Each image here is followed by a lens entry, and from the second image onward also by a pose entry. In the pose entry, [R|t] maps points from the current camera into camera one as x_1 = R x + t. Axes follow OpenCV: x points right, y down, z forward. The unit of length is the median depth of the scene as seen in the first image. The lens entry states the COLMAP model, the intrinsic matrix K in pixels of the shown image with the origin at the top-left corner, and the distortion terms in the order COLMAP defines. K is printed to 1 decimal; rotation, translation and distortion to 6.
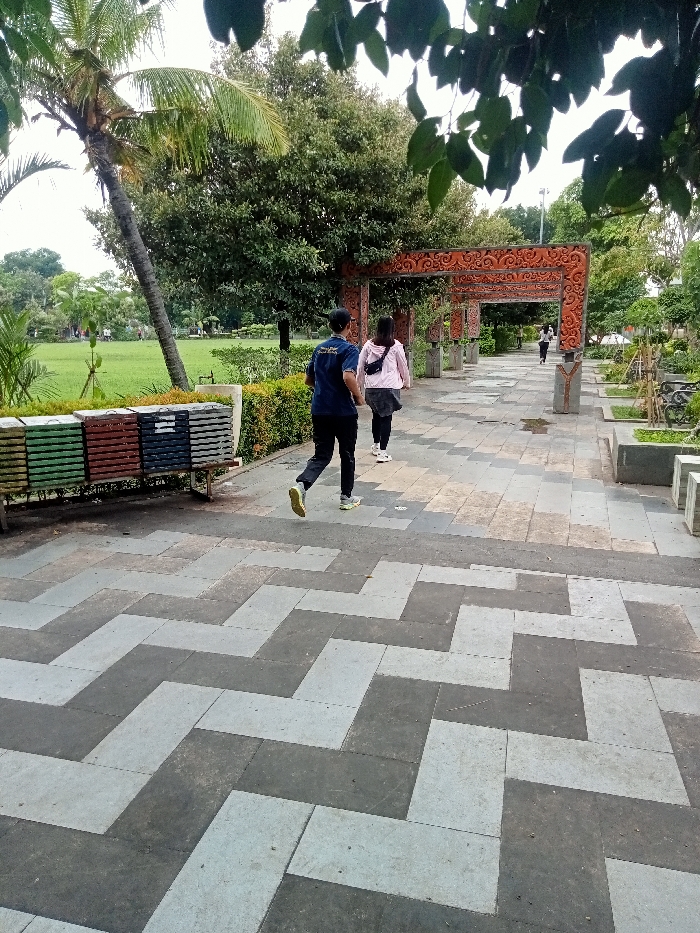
lens RADIAL K [[698.6, 0, 350.0], [0, 698.6, 466.5], [0, 0, 1]] dist [0.042080, -0.000140]
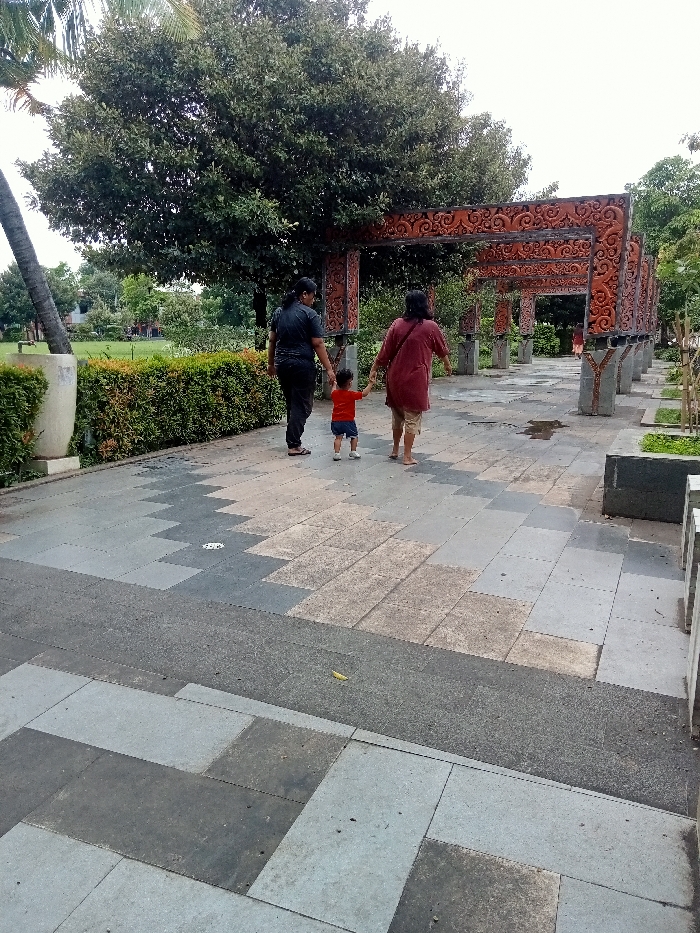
lens RADIAL K [[698.6, 0, 350.0], [0, 698.6, 466.5], [0, 0, 1]] dist [0.042080, -0.000140]
pose [[0.993500, 0.032396, -0.109125, 0.133509], [-0.033257, 0.999428, -0.006074, -0.005488], [0.108866, 0.009664, 0.994010, 0.206375]]
